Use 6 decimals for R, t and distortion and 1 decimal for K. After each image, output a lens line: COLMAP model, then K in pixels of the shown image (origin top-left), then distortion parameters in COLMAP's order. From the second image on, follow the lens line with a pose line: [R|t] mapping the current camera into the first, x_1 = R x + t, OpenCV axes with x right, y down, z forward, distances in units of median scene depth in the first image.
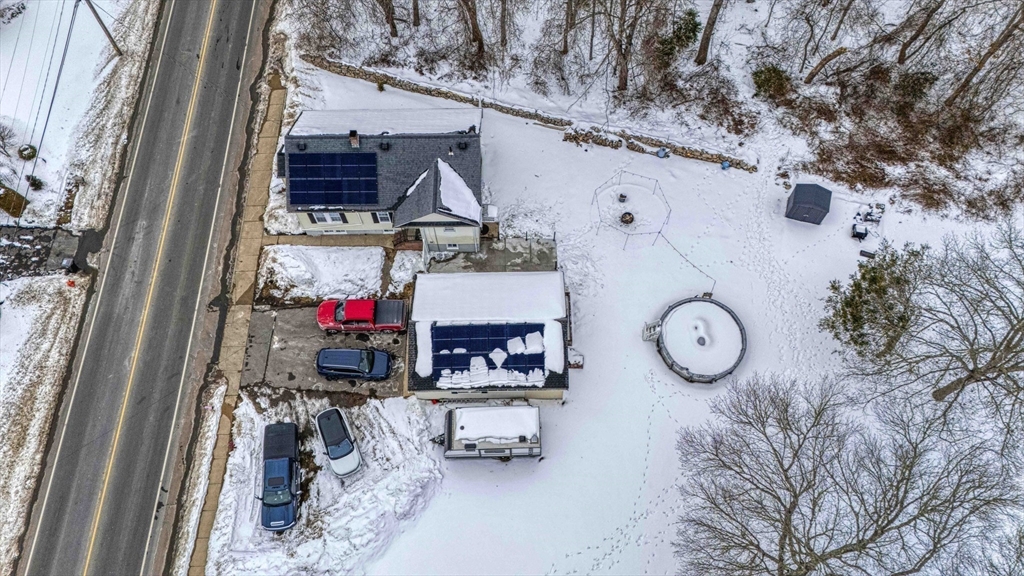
lens RADIAL K [[745.7, 0, 508.1], [0, 745.7, 288.2], [0, 0, 1]] dist [0.066394, -0.004394]
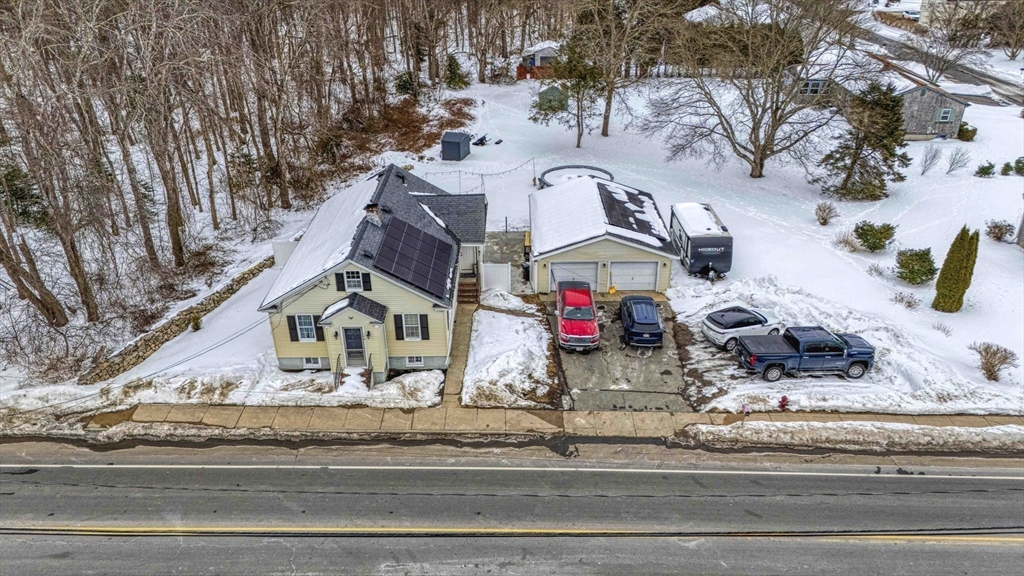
lens RADIAL K [[745.7, 0, 508.1], [0, 745.7, 288.2], [0, 0, 1]] dist [0.066394, -0.004394]
pose [[0.015567, -0.460786, 0.887375, -0.861440], [0.894905, 0.402272, 0.193189, -0.187309], [-0.445985, 0.791109, 0.418622, 0.661098]]
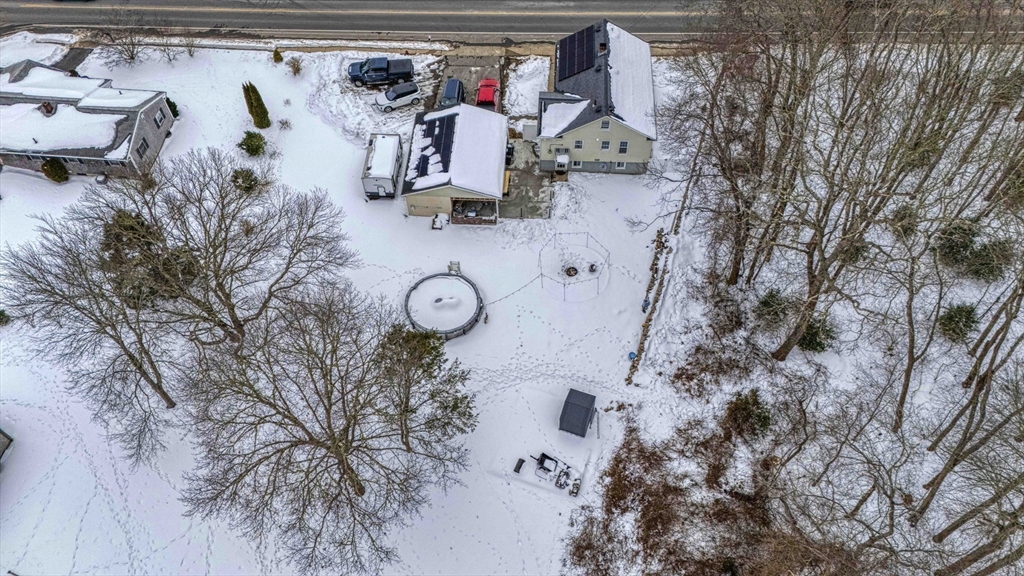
lens RADIAL K [[745.7, 0, 508.1], [0, 745.7, 288.2], [0, 0, 1]] dist [0.066394, -0.004394]
pose [[-0.067697, 0.813228, -0.577995, 0.864448], [-0.879126, 0.225307, 0.419970, -0.491741], [0.471757, 0.536560, 0.699677, 0.222715]]
